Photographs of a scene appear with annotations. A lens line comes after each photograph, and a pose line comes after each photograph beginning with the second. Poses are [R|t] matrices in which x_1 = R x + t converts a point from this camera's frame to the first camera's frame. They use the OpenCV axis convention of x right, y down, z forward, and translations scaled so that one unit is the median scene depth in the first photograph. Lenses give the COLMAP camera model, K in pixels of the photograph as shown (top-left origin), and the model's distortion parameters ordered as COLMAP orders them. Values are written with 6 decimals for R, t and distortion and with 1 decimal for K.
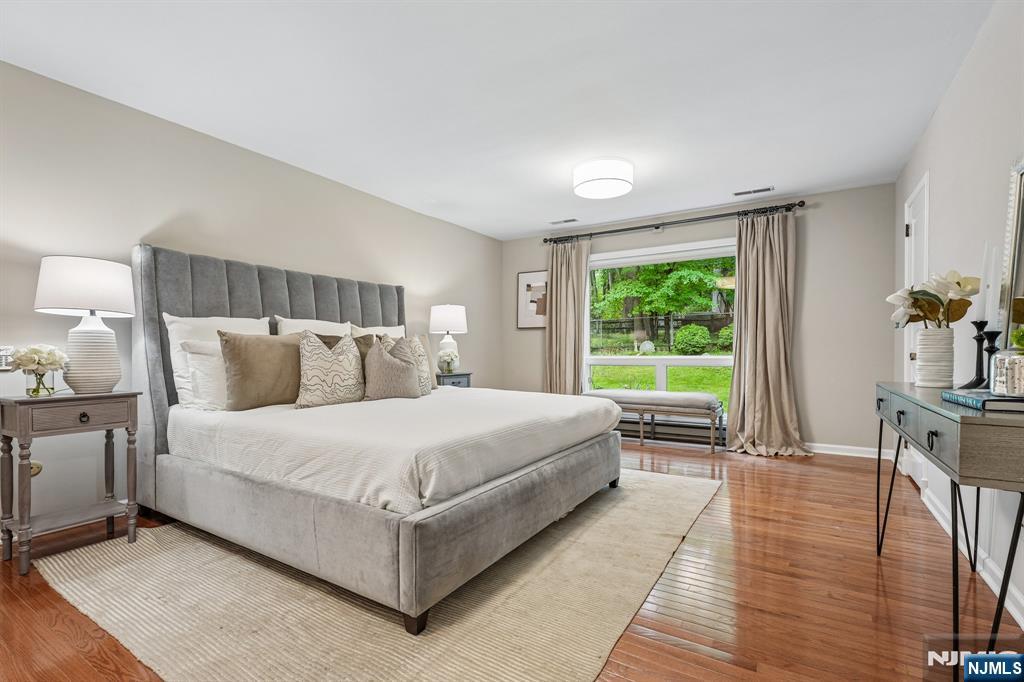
lens RADIAL K [[462.8, 0, 514.1], [0, 462.8, 353.9], [0, 0, 1]] dist [0.000929, 0.000159]
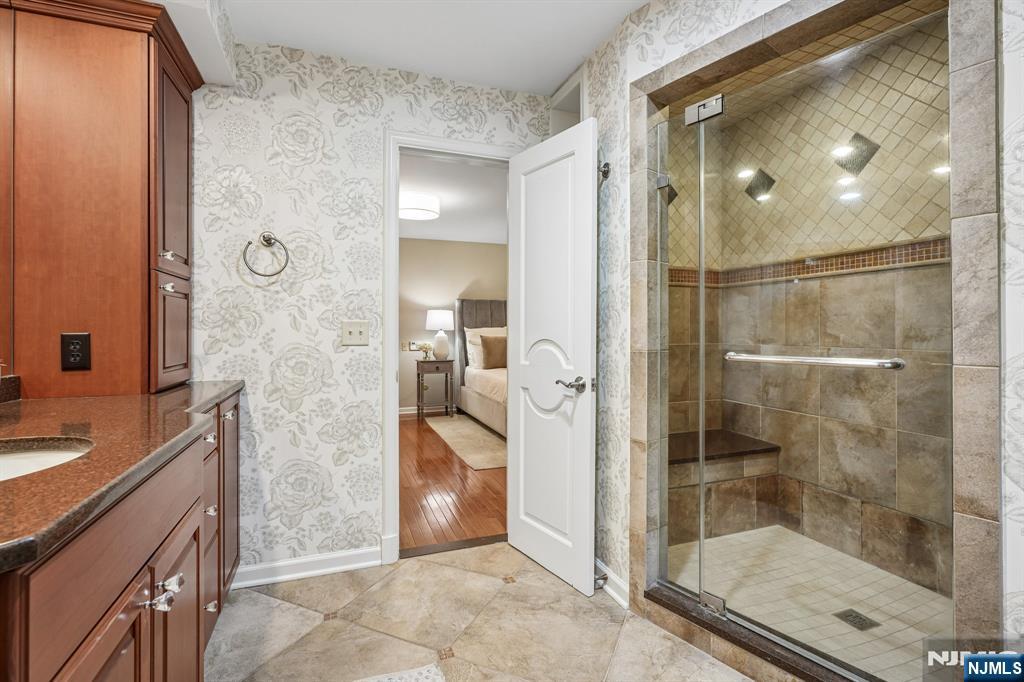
lens RADIAL K [[474.5, 0, 510.4], [0, 474.5, 333.0], [0, 0, 1]] dist [-0.000855, 0.000046]
pose [[0.787525, -0.001724, -0.616281, 0.966969], [-0.000856, 0.999992, -0.003891, -0.051287], [0.616282, 0.003592, 0.787517, -0.799493]]
